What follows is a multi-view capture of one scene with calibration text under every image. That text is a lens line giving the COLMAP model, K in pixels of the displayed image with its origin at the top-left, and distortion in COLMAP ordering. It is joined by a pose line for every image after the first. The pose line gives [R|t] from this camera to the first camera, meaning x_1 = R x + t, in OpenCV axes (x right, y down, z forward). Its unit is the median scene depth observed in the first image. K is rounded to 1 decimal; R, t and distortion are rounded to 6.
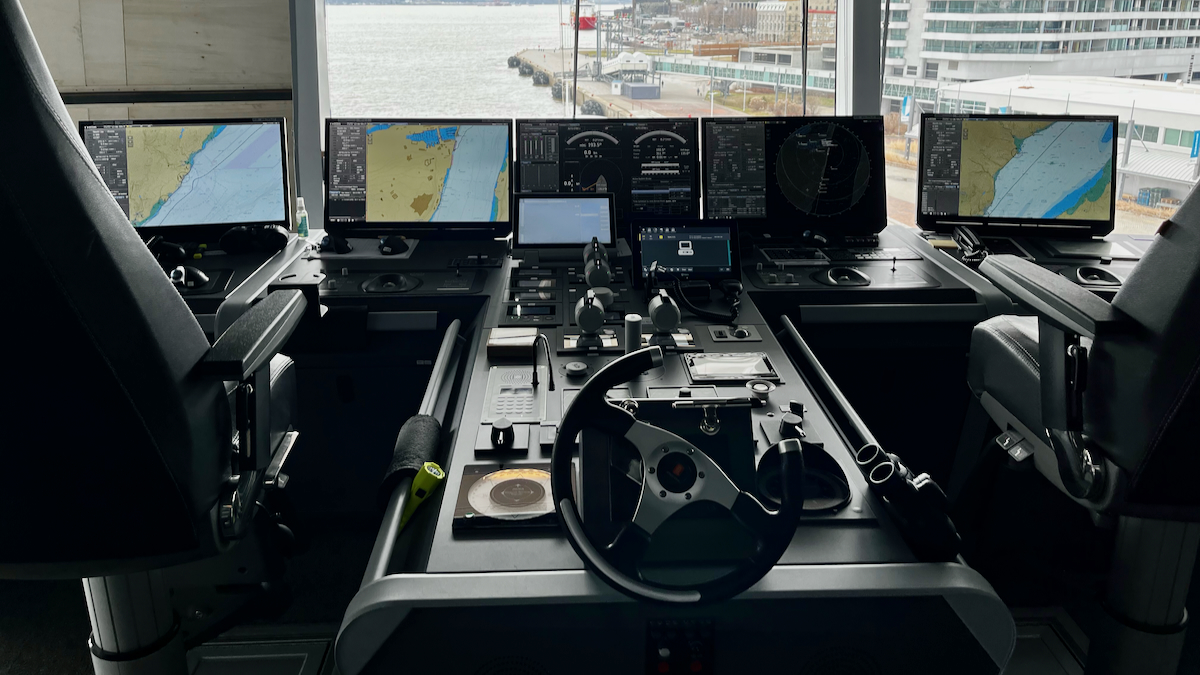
lens RADIAL K [[854.6, 0, 600.0], [0, 854.6, 337.5], [0, 0, 1]] dist [0.004377, 0.000271]
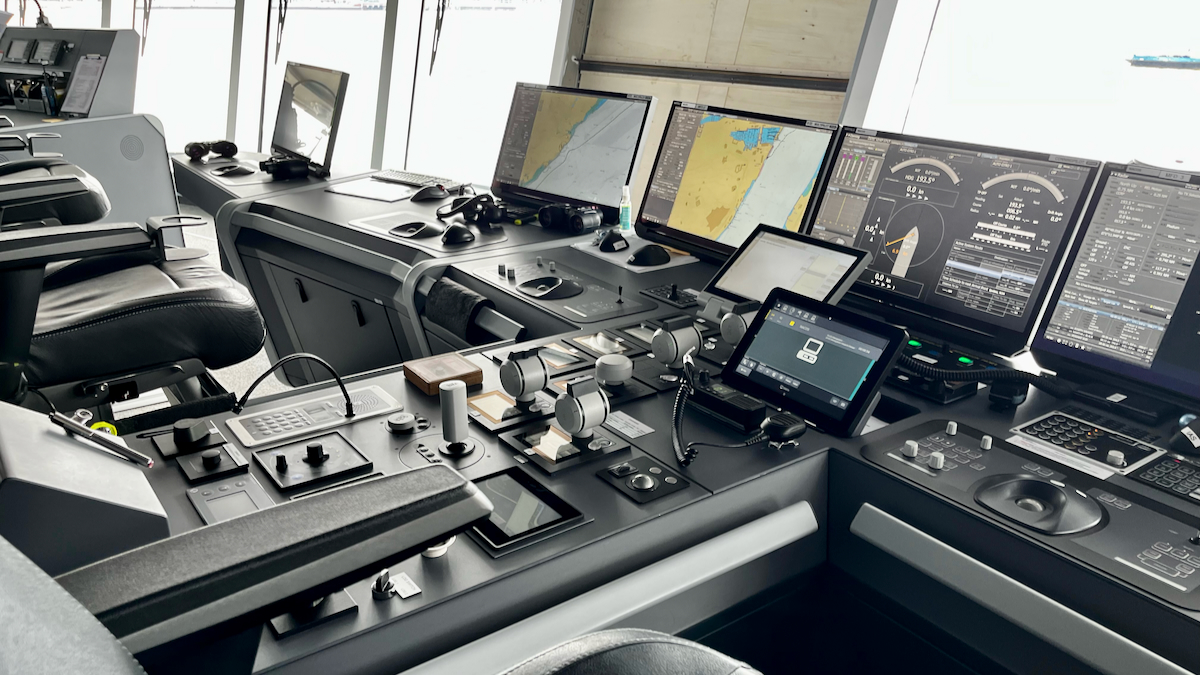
lens RADIAL K [[965.5, 0, 600.0], [0, 965.5, 337.5], [0, 0, 1]] dist [0.057419, -0.002642]
pose [[0.558435, 0.283222, -0.779703, 0.459684], [-0.315397, 0.941817, 0.116216, -0.122048], [0.767252, 0.181016, 0.615270, 0.386668]]
